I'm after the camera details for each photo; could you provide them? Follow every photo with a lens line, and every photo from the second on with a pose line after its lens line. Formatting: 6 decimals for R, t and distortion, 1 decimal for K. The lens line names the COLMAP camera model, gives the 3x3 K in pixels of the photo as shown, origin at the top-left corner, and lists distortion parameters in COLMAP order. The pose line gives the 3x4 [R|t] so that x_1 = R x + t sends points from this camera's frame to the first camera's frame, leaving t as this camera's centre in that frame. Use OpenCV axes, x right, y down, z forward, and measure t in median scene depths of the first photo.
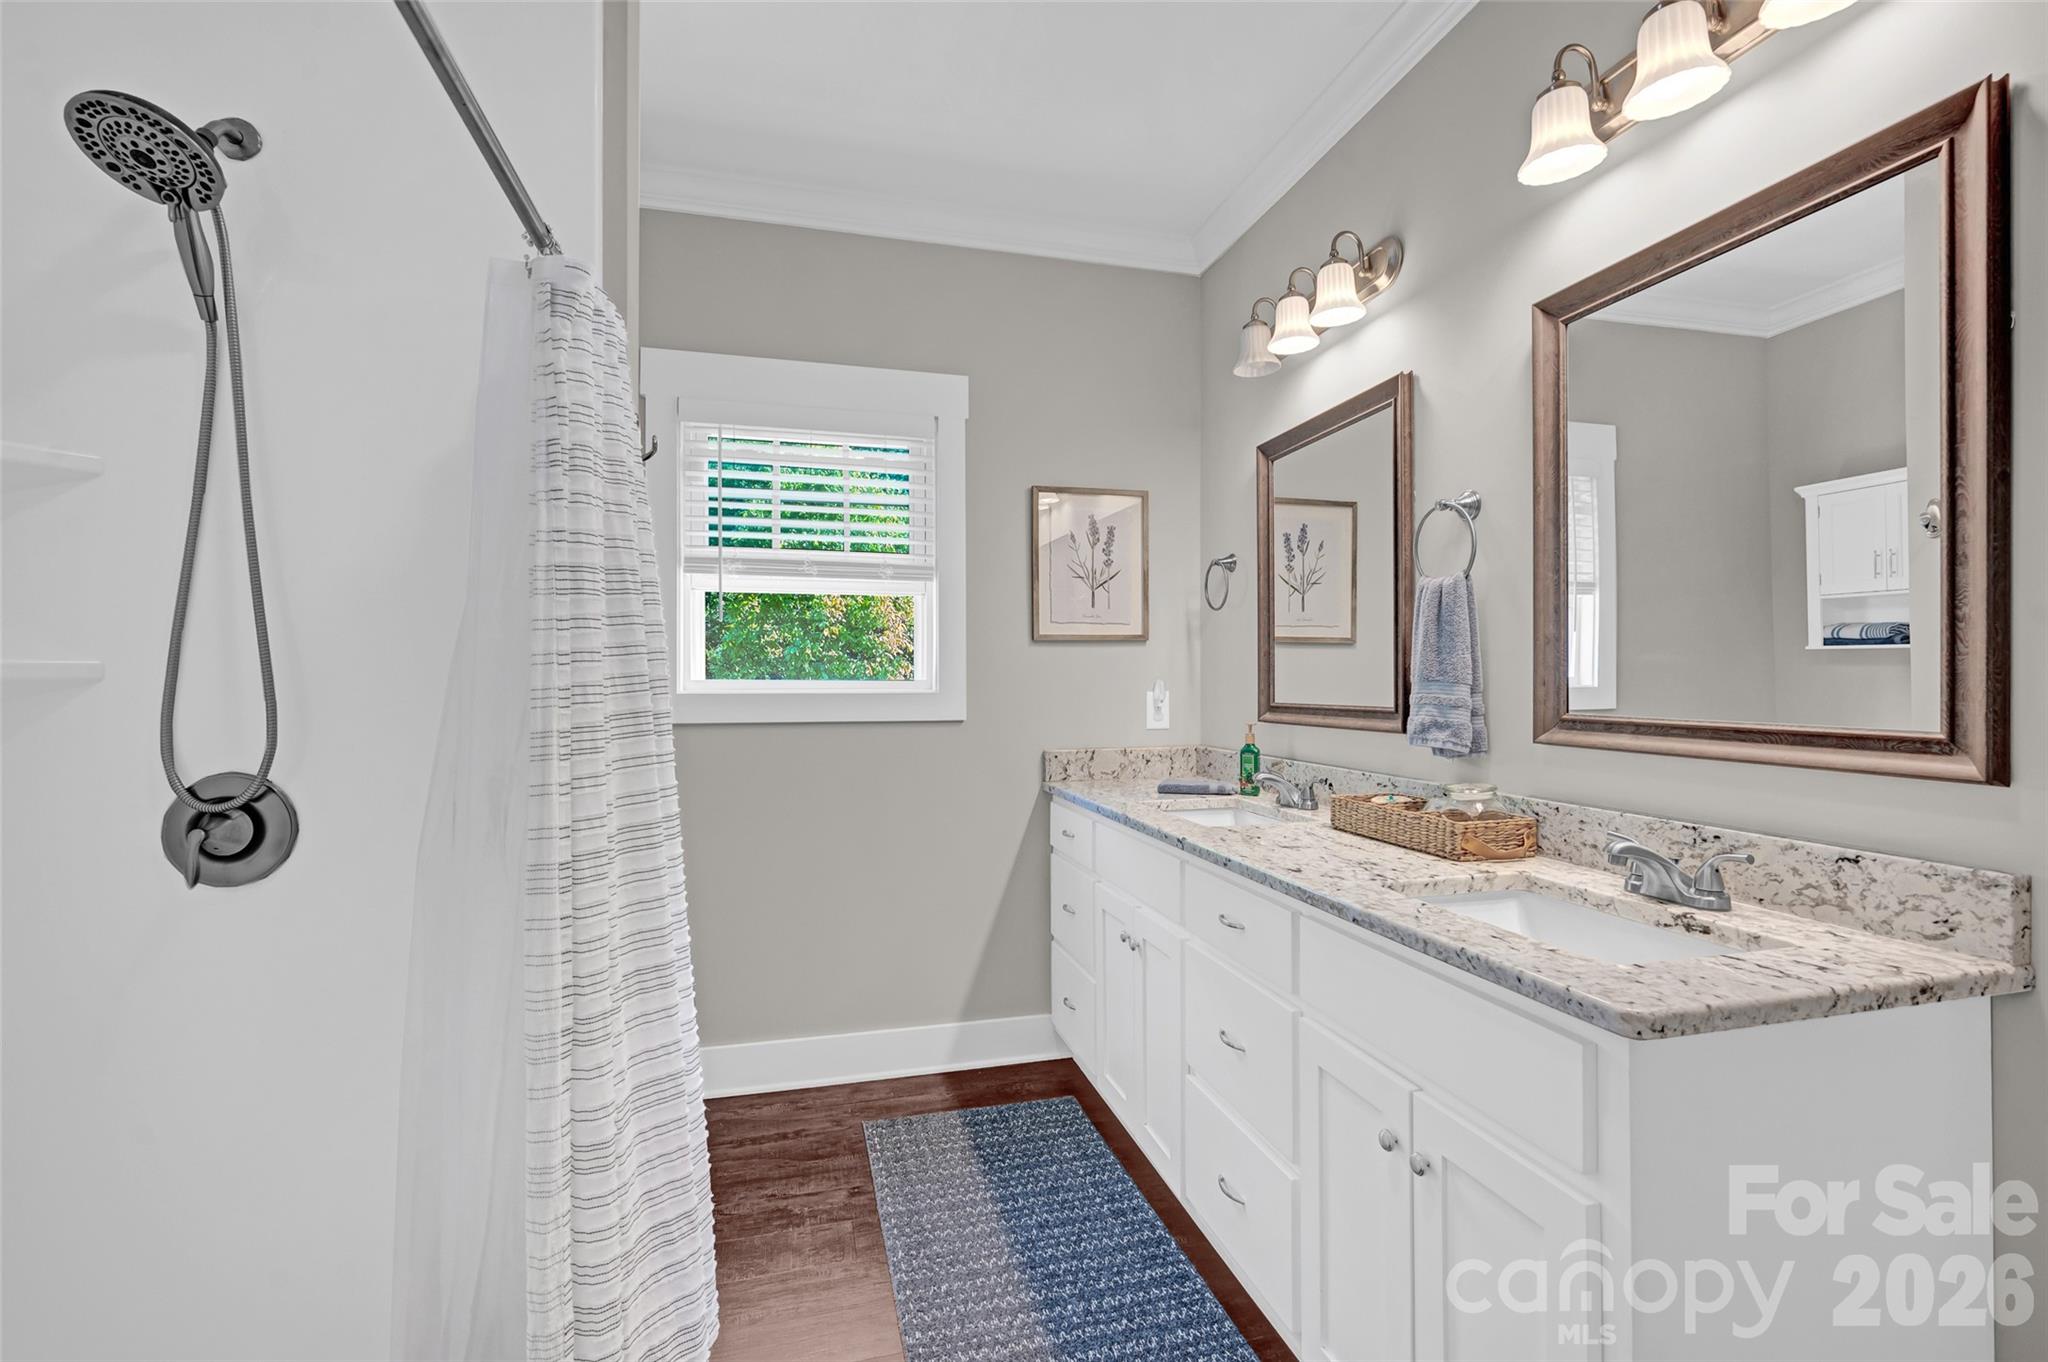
lens RADIAL K [[906.5, 0, 1024.0], [0, 906.5, 681.0], [0, 0, 1]] dist [-0.000011, -0.000124]
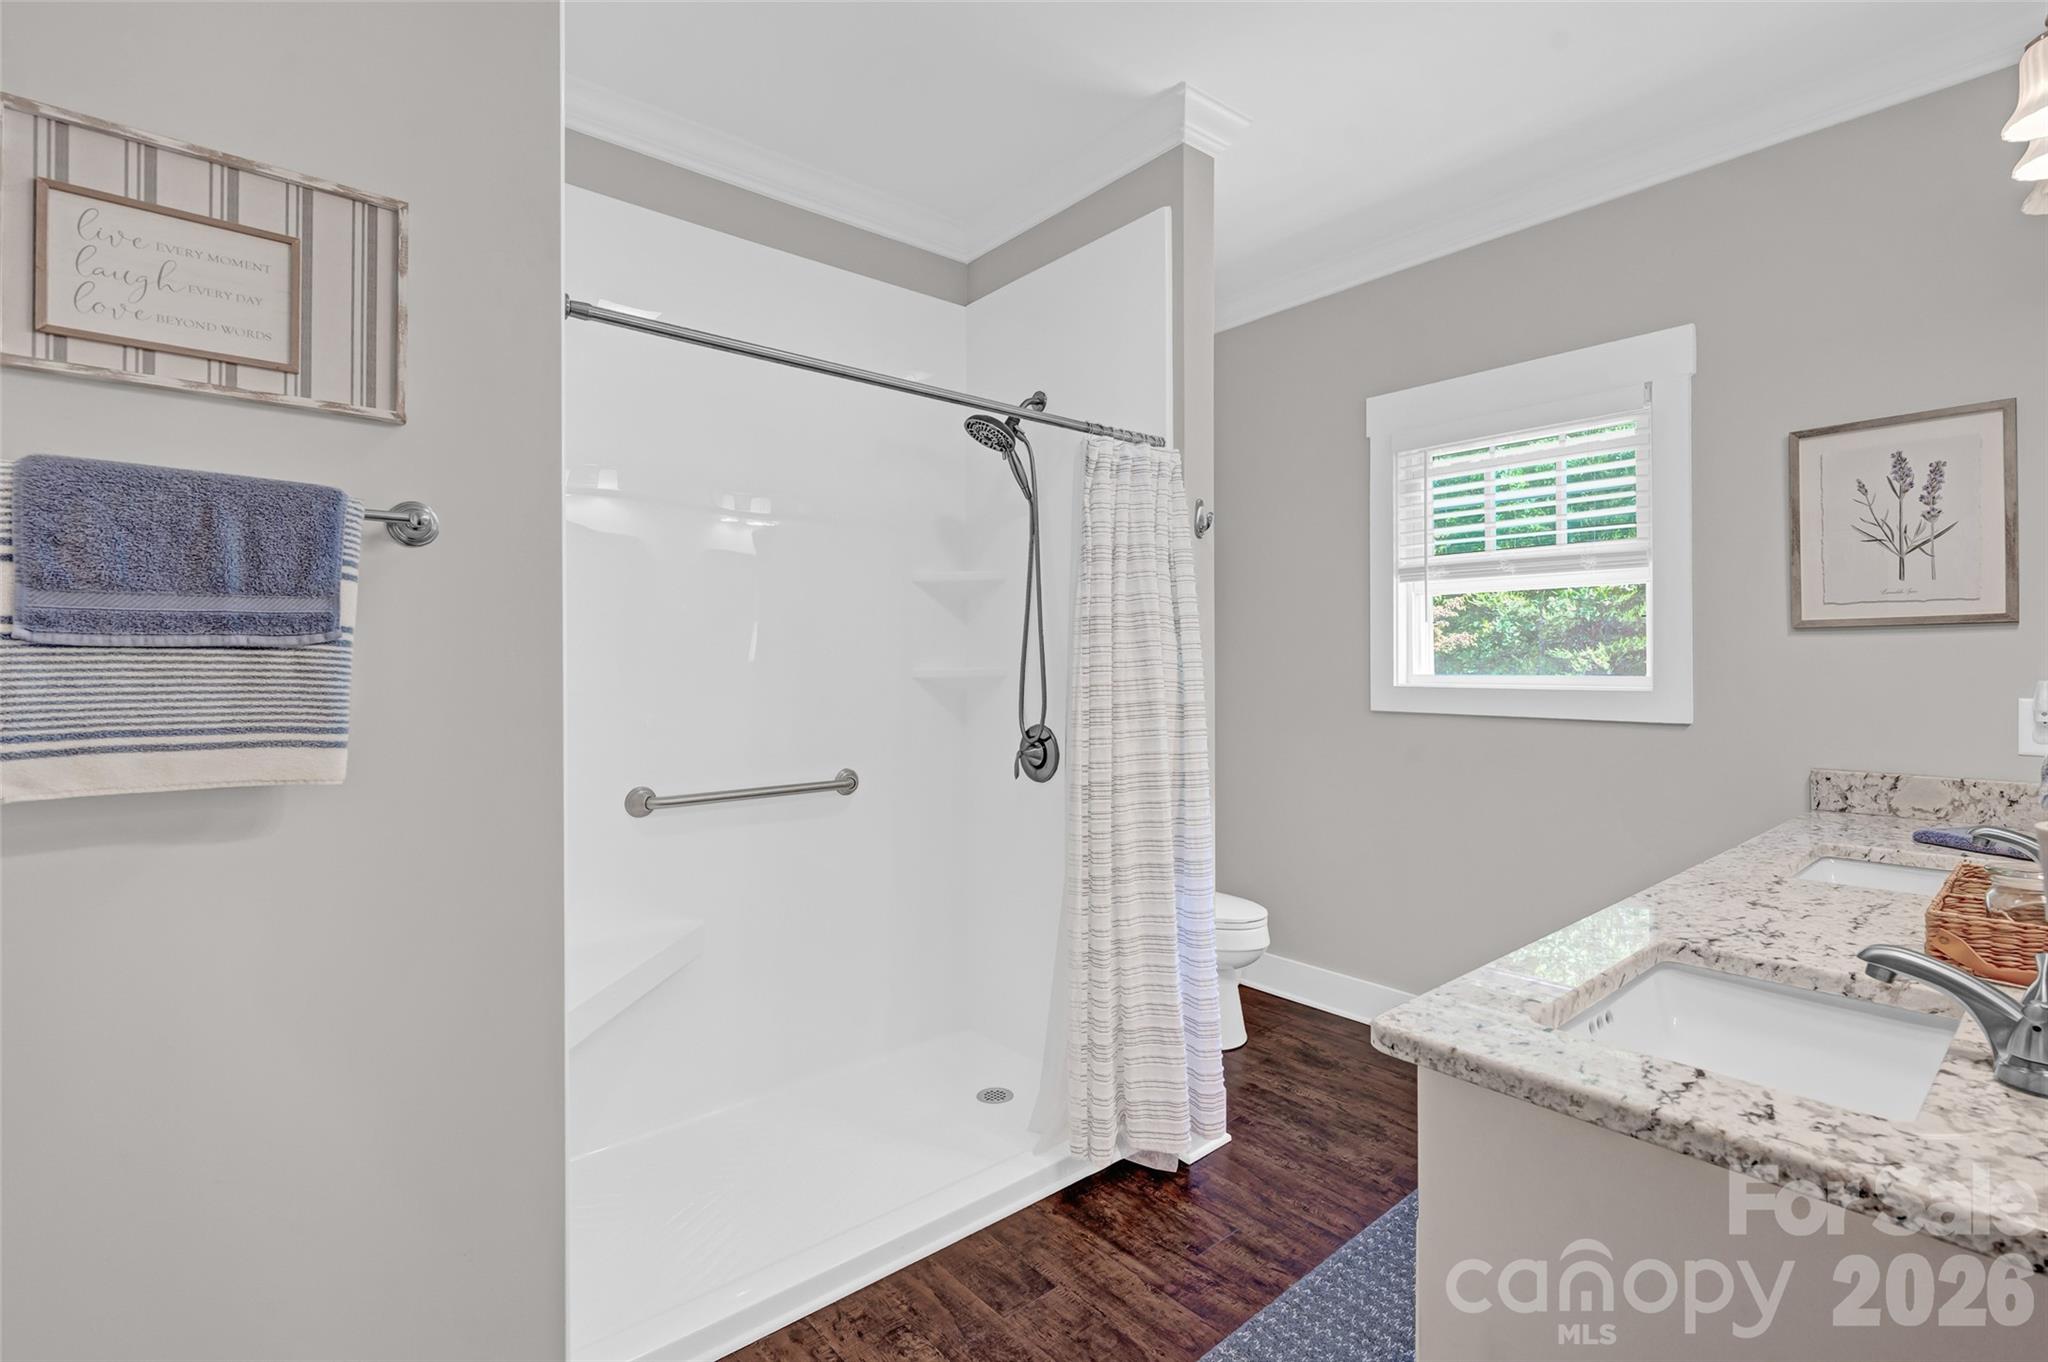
lens RADIAL K [[920.0, 0, 1024.4], [0, 920.0, 655.0], [0, 0, 1]] dist [0.000021, 0.000089]
pose [[0.433149, -0.007048, -0.901295, 0.455260], [0.002729, 0.999975, -0.006509, -0.018526], [0.901318, 0.000360, 0.433157, 0.049415]]
